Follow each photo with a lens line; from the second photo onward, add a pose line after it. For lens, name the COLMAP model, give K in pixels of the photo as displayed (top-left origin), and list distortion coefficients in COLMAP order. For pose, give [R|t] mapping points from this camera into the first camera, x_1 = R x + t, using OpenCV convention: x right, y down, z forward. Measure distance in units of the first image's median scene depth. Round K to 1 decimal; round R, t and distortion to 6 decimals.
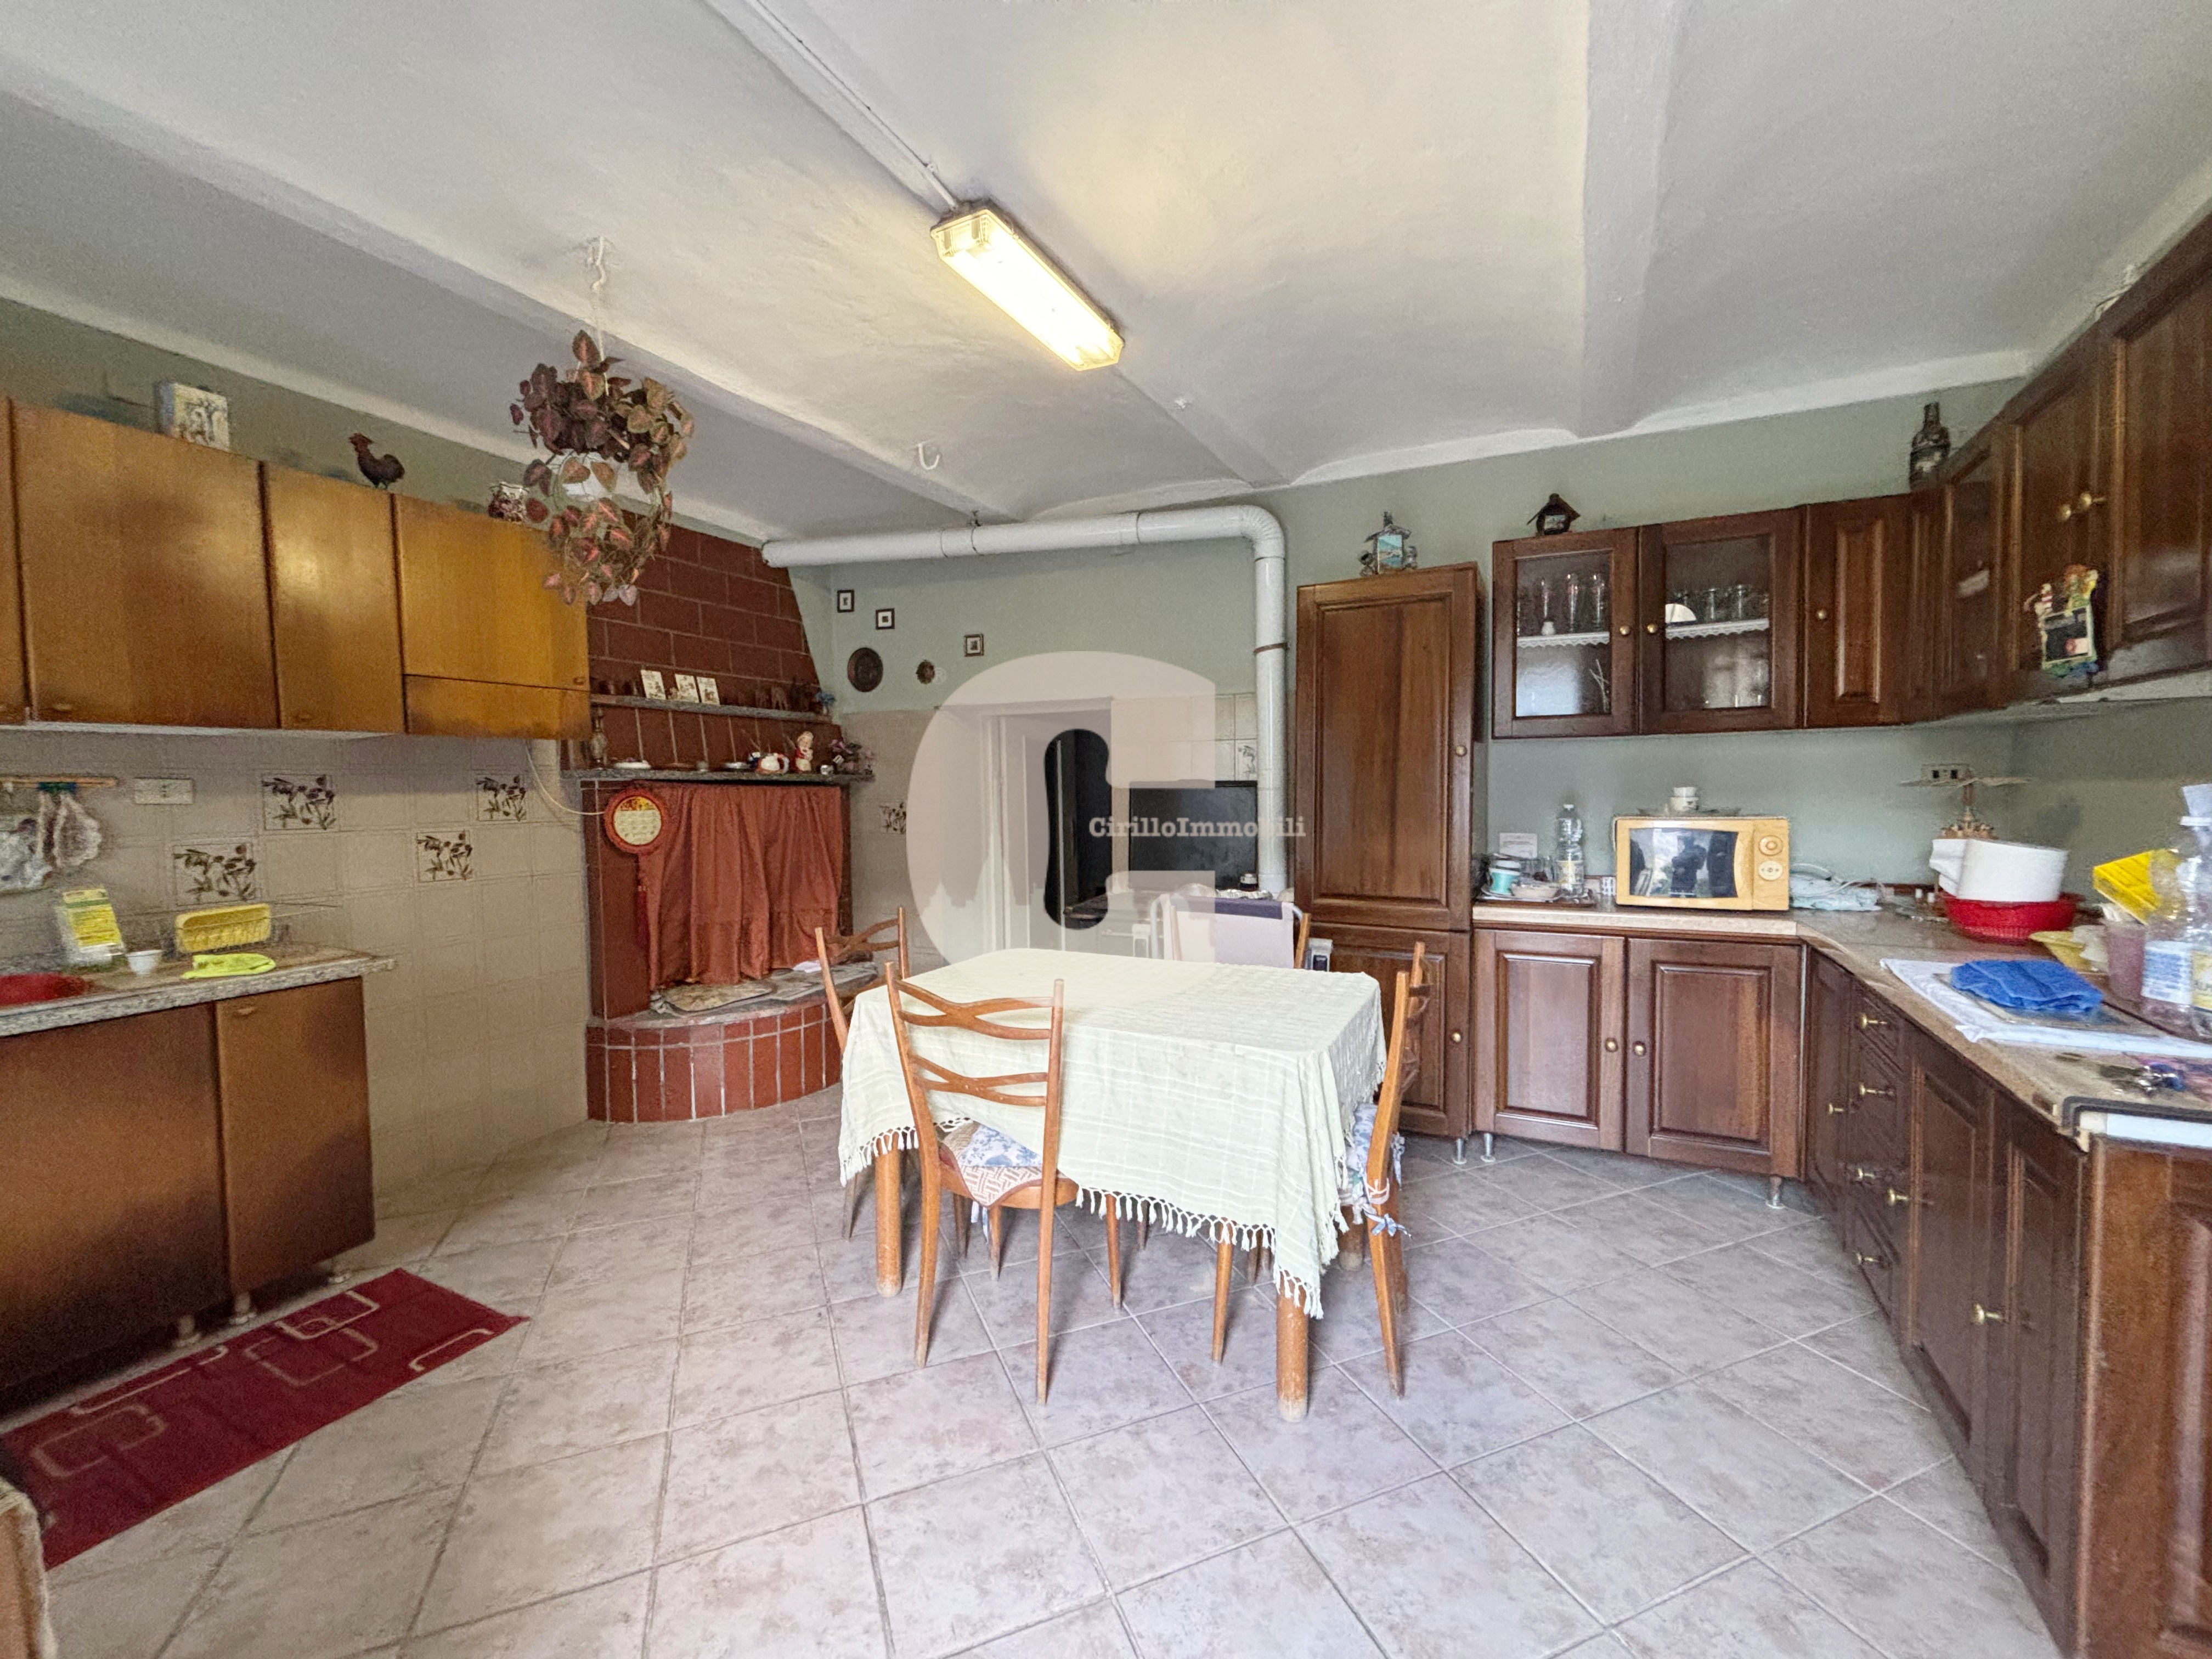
lens RADIAL K [[890.7, 0, 1107.5], [0, 890.7, 823.3], [0, 0, 1]] dist [-0.000251, -0.000201]
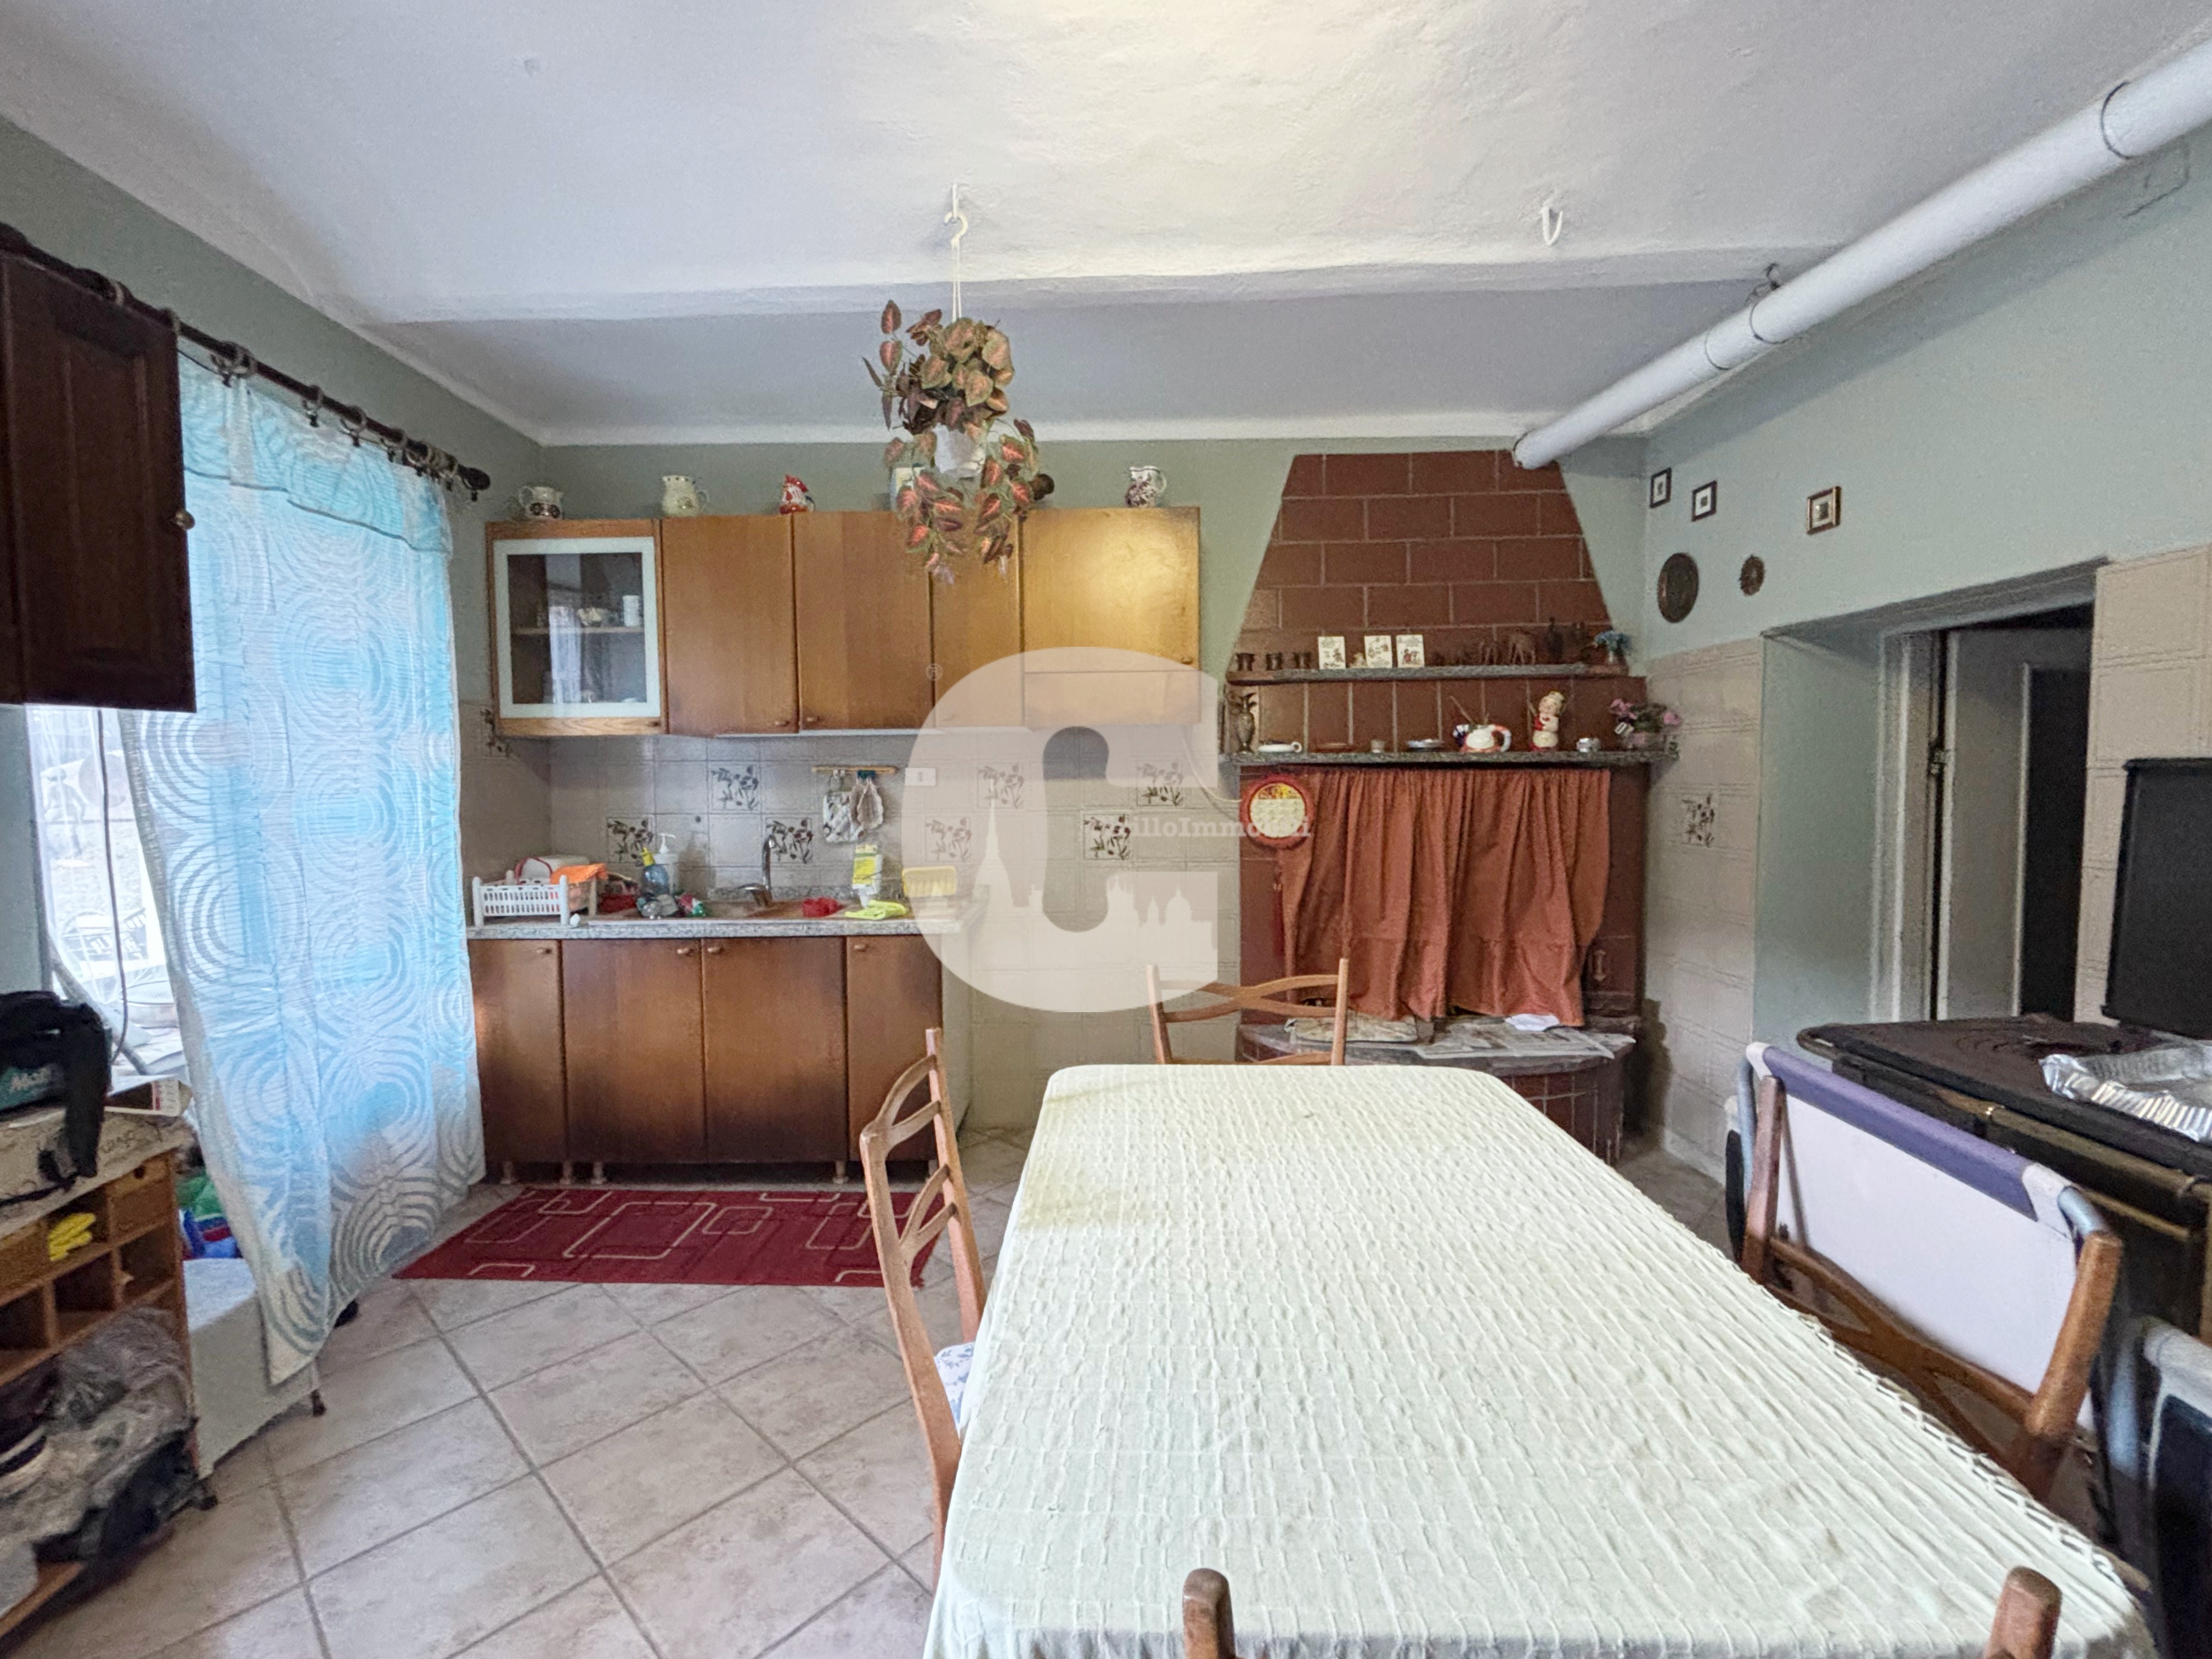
lens RADIAL K [[980.7, 0, 1100.4], [0, 980.7, 831.0], [0, 0, 1]] dist [0.011144, -0.000300]
pose [[0.421065, 0.058334, -0.905153, 0.255603], [-0.031957, 0.998264, 0.049469, -0.022803], [0.906467, 0.008096, 0.422198, 0.392761]]
